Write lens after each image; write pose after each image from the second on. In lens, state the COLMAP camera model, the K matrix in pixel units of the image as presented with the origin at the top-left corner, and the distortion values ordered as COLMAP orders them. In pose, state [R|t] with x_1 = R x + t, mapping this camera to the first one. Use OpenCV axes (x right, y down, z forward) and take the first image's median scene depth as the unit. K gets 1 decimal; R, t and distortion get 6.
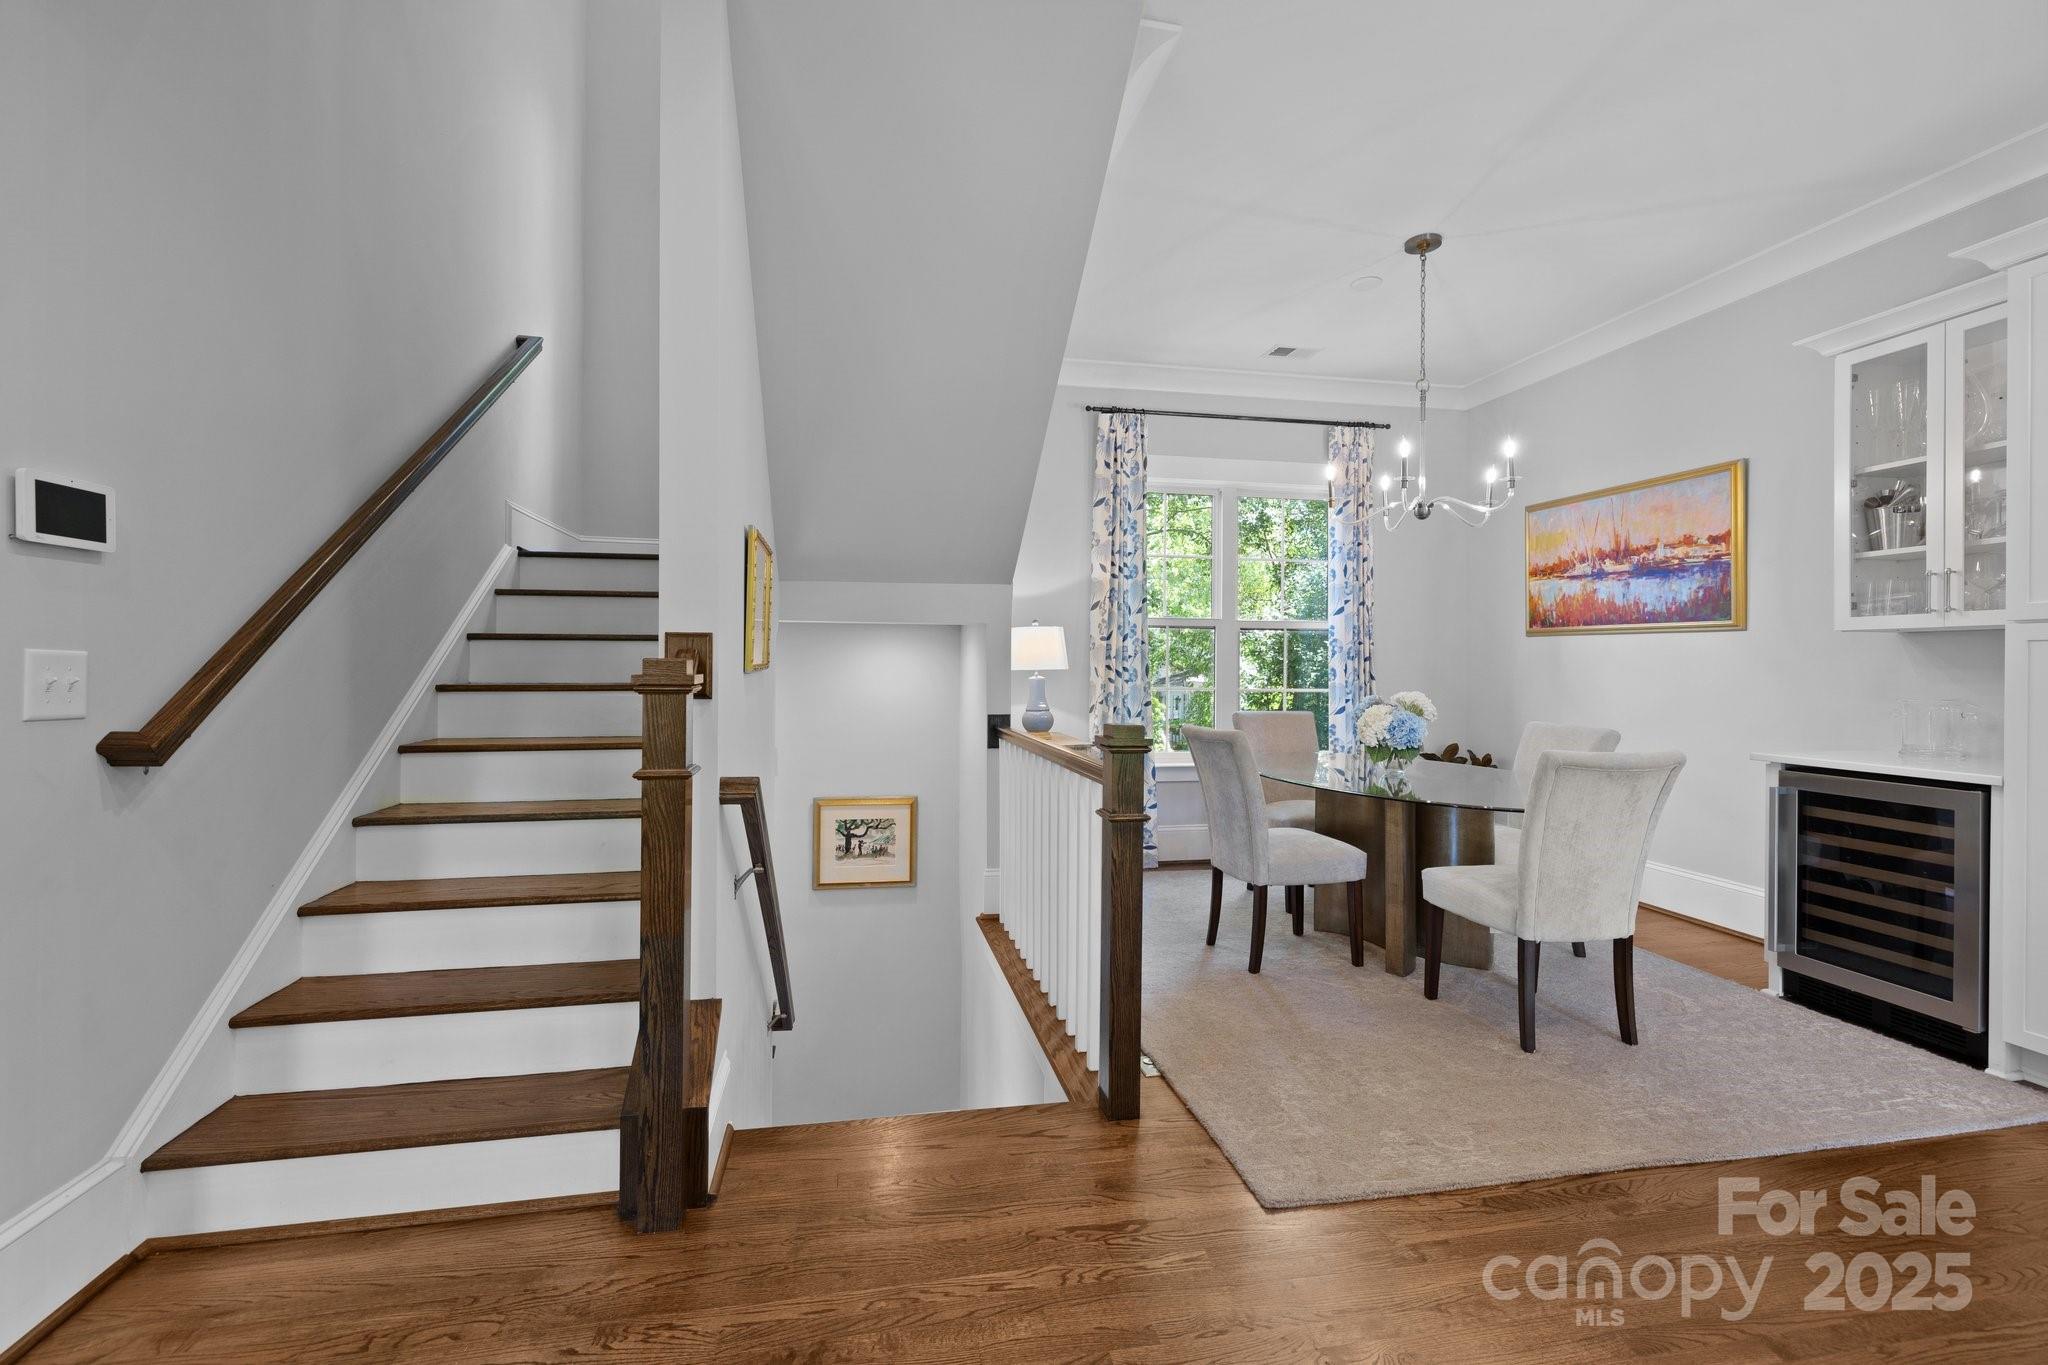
lens RADIAL K [[864.9, 0, 1014.1], [0, 864.9, 659.1], [0, 0, 1]] dist [0.001109, -0.000136]
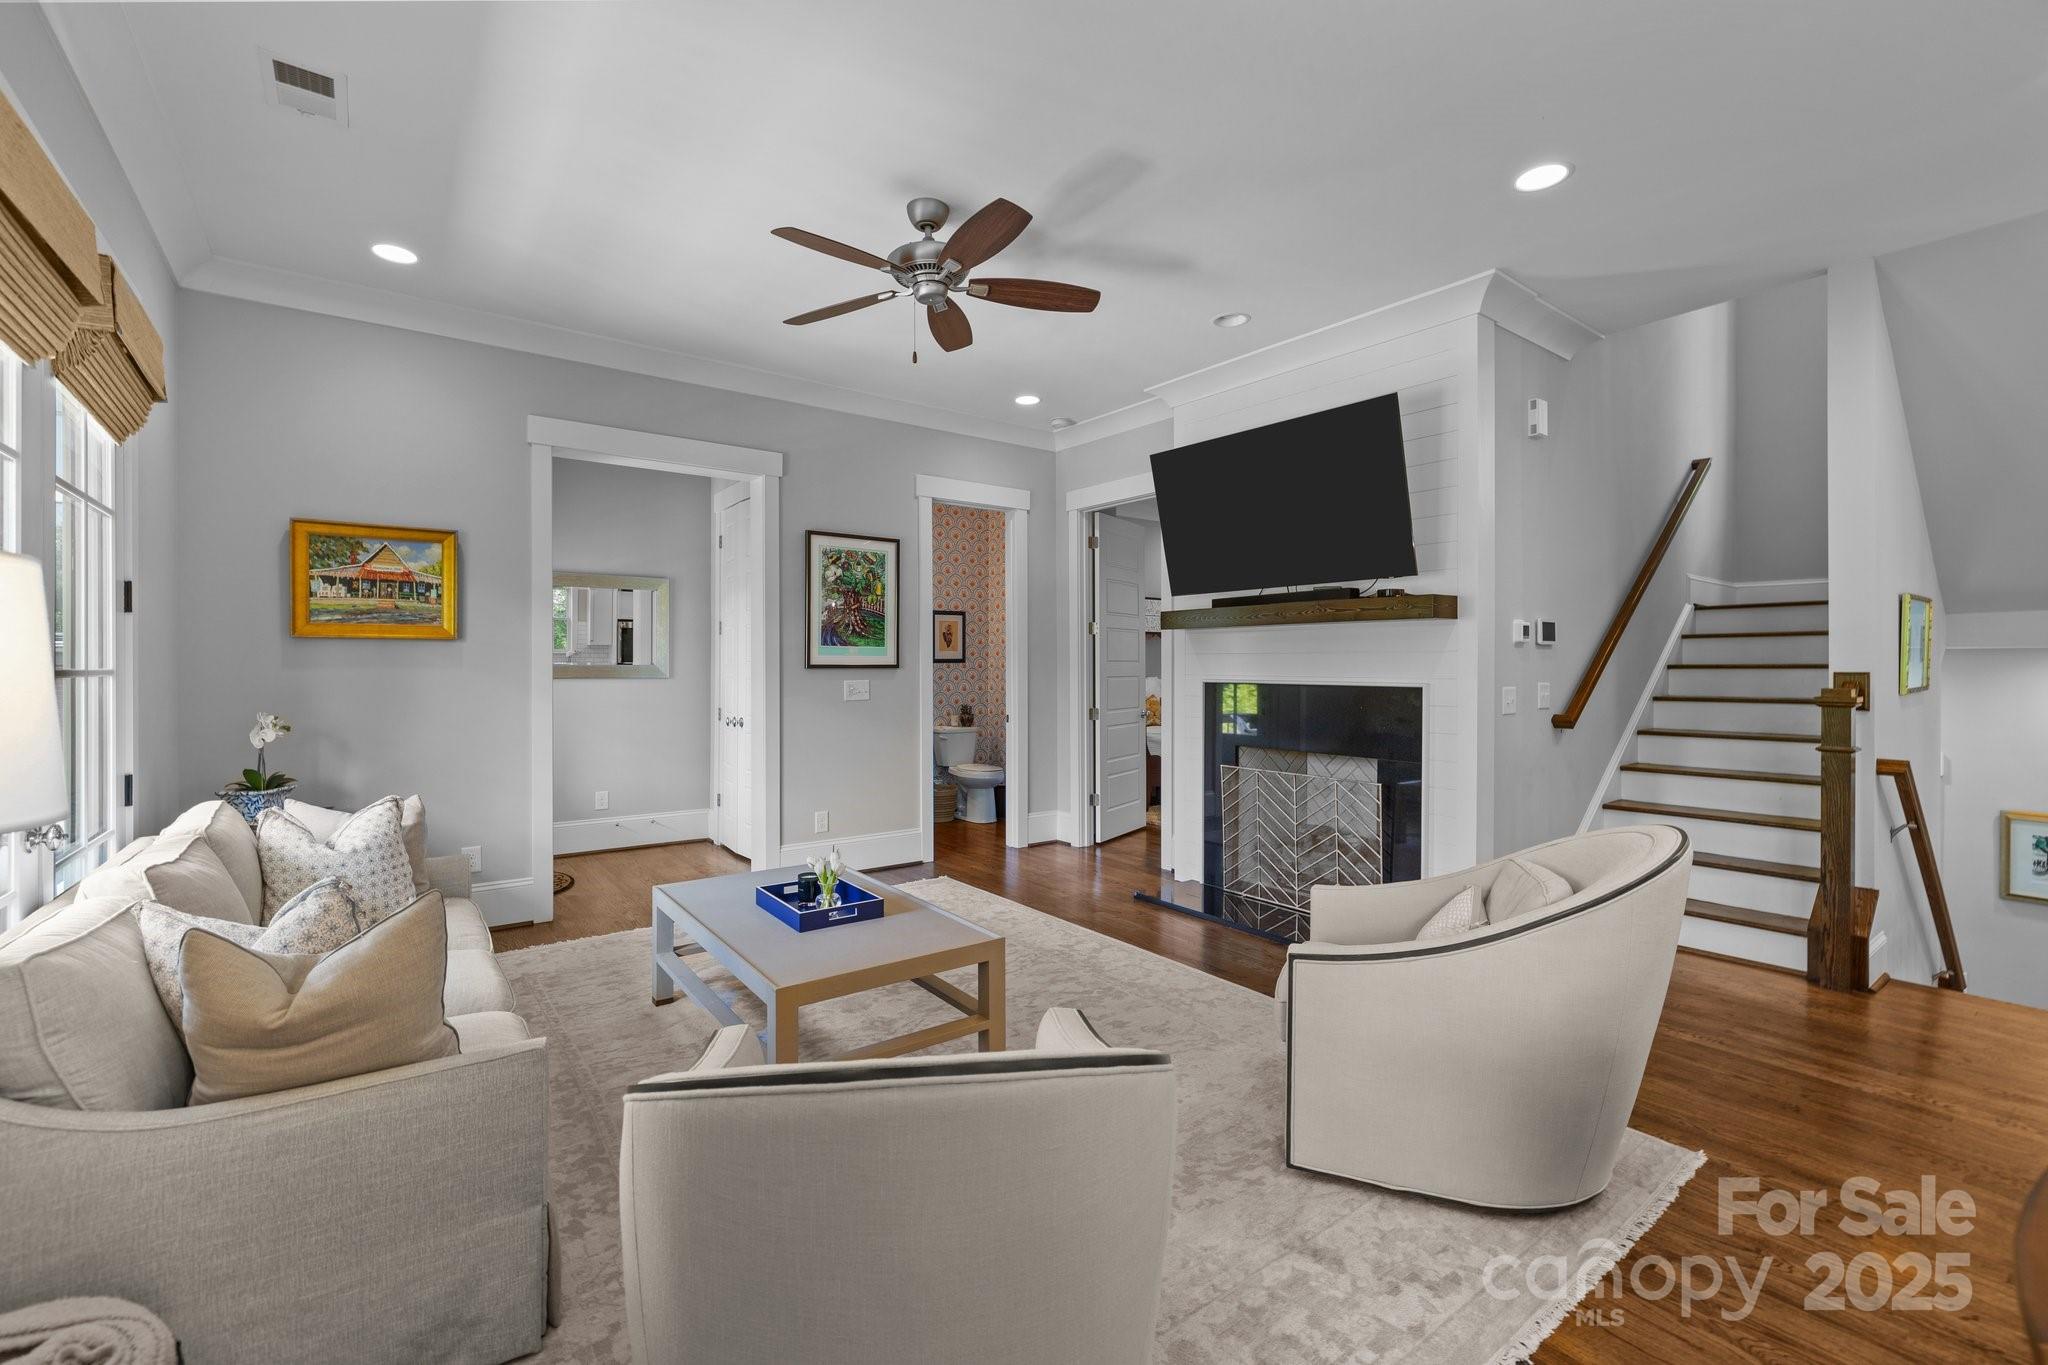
lens RADIAL K [[858.8, 0, 1008.0], [0, 858.8, 668.7], [0, 0, 1]] dist [0.000231, -0.000264]
pose [[0.431336, -0.003371, -0.902185, 0.311613], [0.008452, 0.999964, 0.000304, -0.036888], [0.902152, -0.007756, 0.431349, -0.883527]]
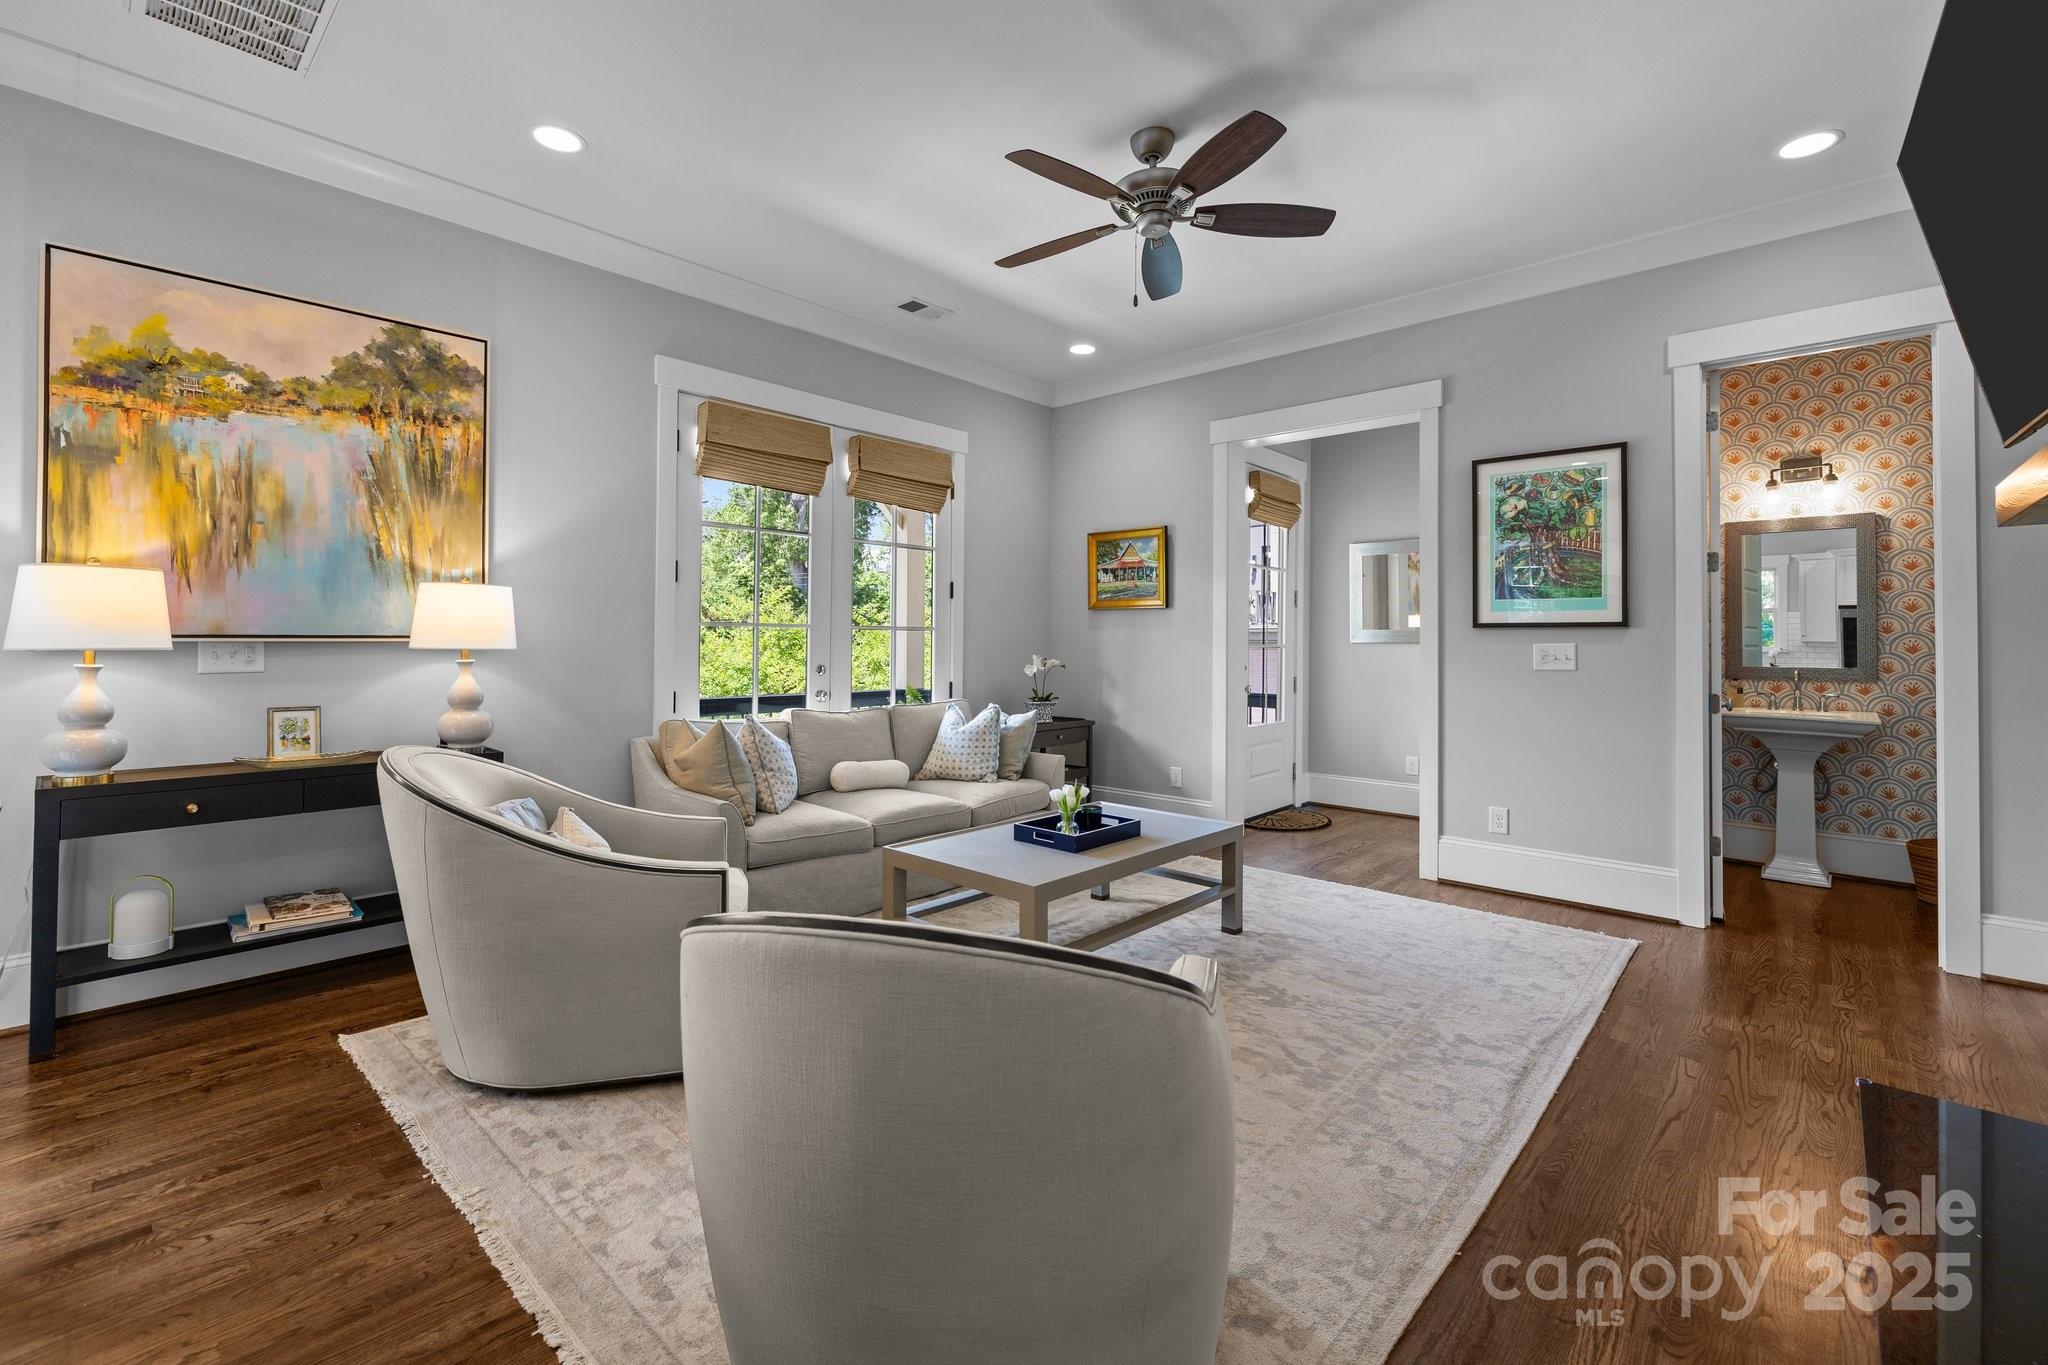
lens RADIAL K [[878.5, 0, 1014.5], [0, 878.5, 629.3], [0, 0, 1]] dist [-0.000238, -0.000120]
pose [[-0.803957, -0.021360, -0.594303, 0.055129], [-0.008084, 0.999655, -0.024993, 0.003983], [0.594632, -0.015289, -0.803852, 0.210898]]
